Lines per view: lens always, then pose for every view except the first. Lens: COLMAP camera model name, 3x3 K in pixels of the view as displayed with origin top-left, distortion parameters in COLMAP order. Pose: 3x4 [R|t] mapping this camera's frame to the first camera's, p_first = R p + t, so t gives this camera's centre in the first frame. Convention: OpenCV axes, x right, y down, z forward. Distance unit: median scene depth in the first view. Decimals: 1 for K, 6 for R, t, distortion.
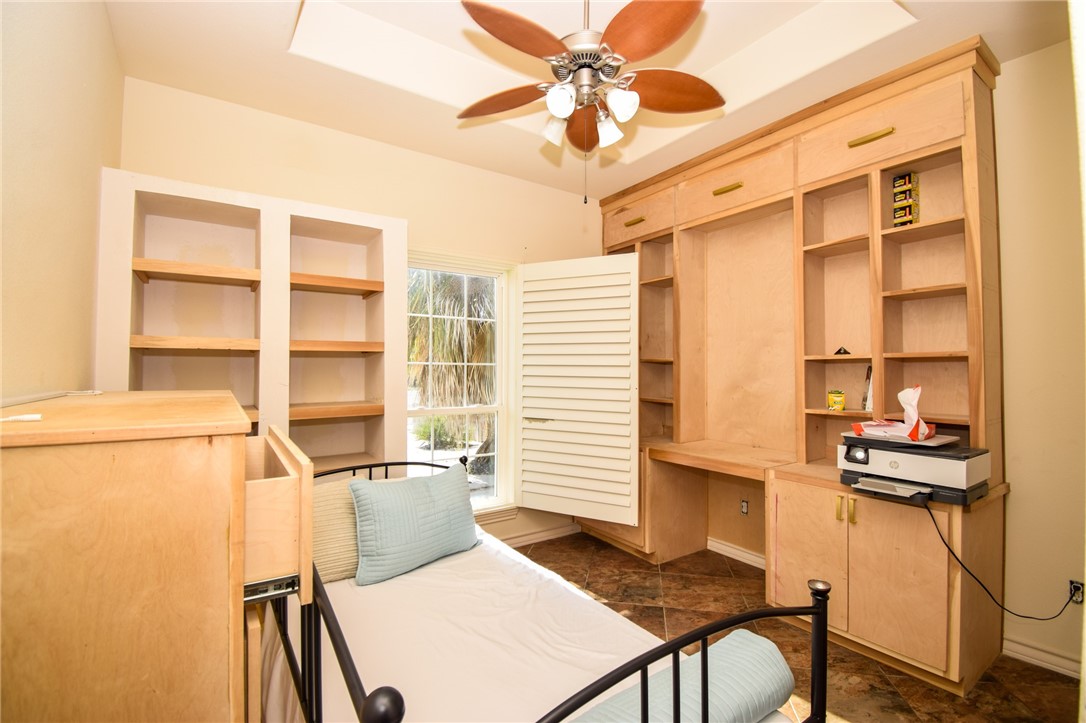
lens RADIAL K [[497.4, 0, 550.9], [0, 497.4, 360.8], [0, 0, 1]] dist [0.026664, -0.026842]
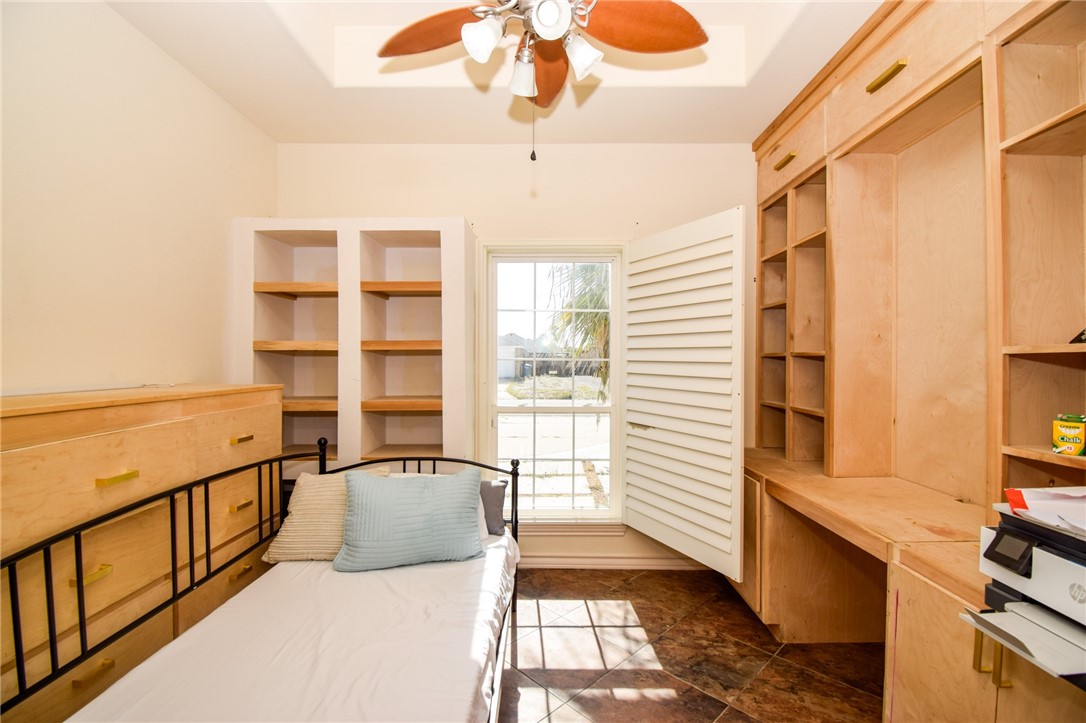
lens RADIAL K [[497.4, 0, 550.9], [0, 497.4, 360.8], [0, 0, 1]] dist [0.026664, -0.026842]
pose [[0.810363, 0.000794, -0.585928, 0.383679], [0.010752, 0.999811, 0.016225, -0.007660], [0.585830, -0.019448, 0.810201, 0.254613]]
